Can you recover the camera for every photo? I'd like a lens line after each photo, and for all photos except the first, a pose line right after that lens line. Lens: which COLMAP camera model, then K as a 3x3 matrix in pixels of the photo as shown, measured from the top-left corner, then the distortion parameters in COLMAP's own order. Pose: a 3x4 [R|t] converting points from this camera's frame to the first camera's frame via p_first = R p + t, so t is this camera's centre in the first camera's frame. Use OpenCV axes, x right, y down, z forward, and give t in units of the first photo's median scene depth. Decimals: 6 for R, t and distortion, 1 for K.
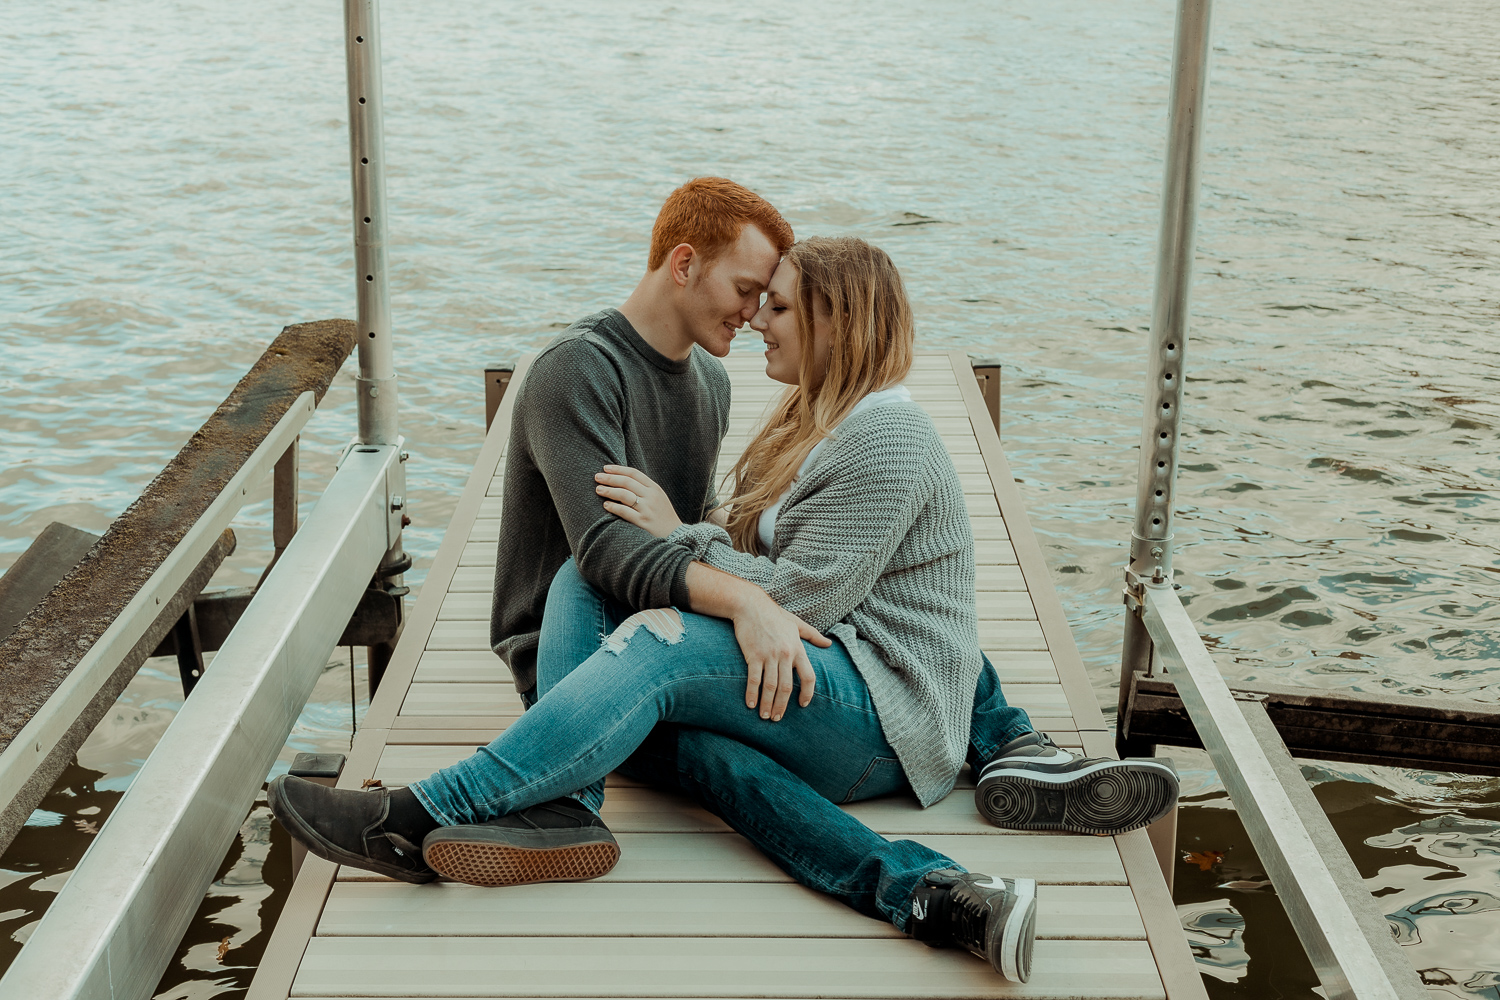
lens RADIAL K [[2157.4, 0, 750.0], [0, 2157.4, 500.0], [0, 0, 1]] dist [-0.001939, -0.004249]
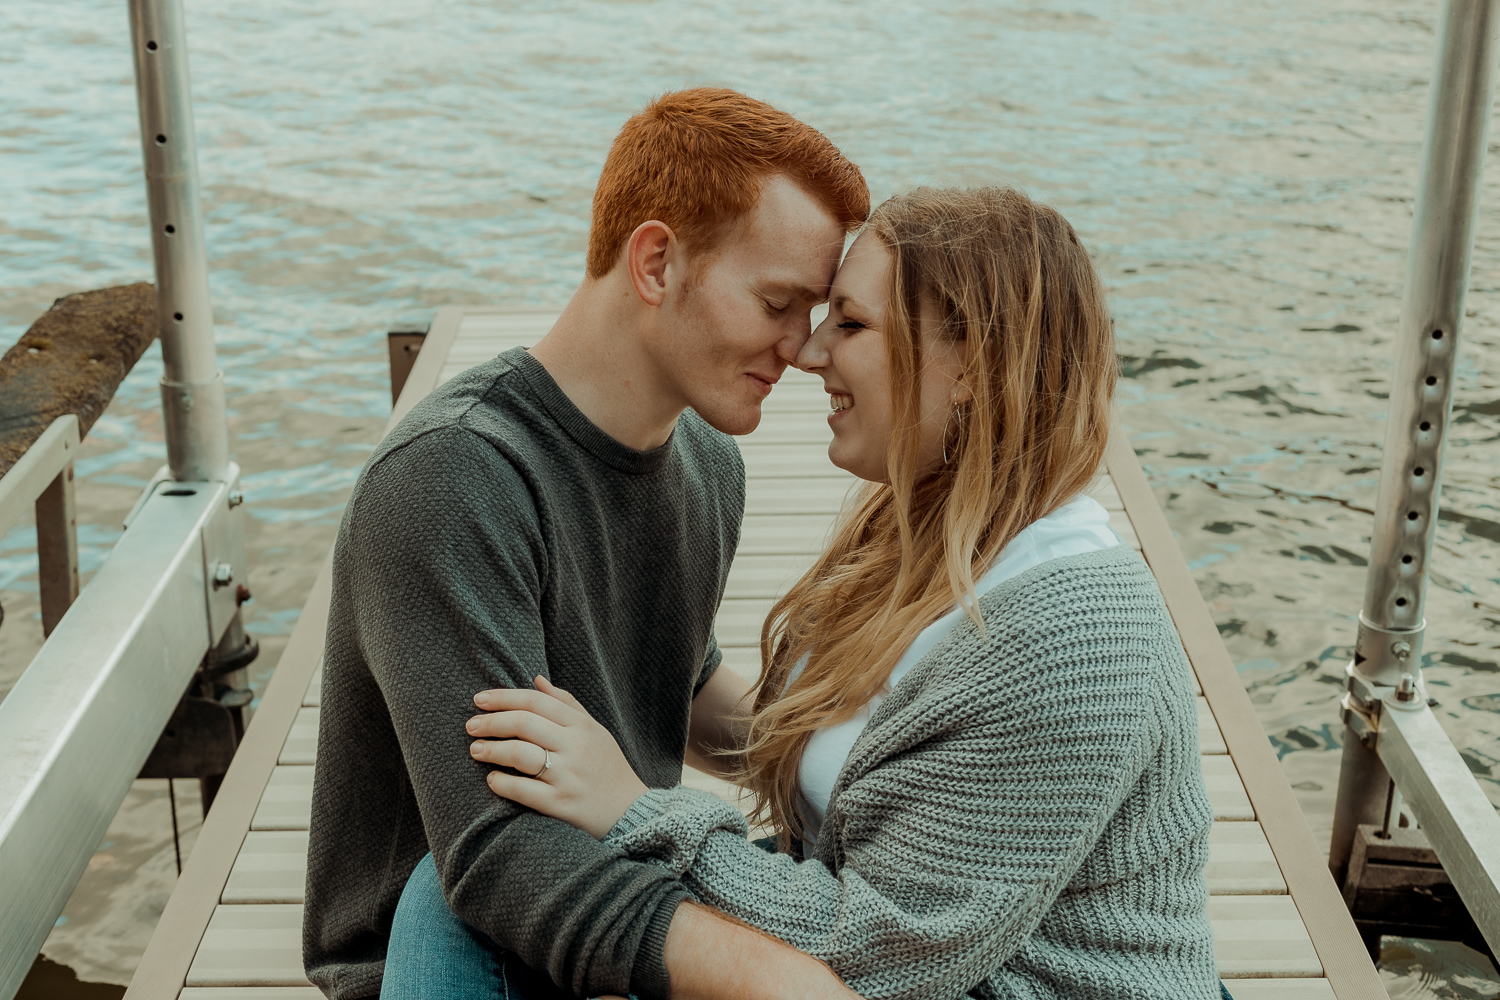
lens RADIAL K [[2190.9, 0, 750.0], [0, 2190.9, 500.0], [0, 0, 1]] dist [0.005799, -0.058924]
pose [[0.999933, -0.010240, 0.005427, -0.008591], [0.009880, 0.997987, 0.062641, -0.063082], [-0.006057, -0.062583, 0.998021, 0.352020]]
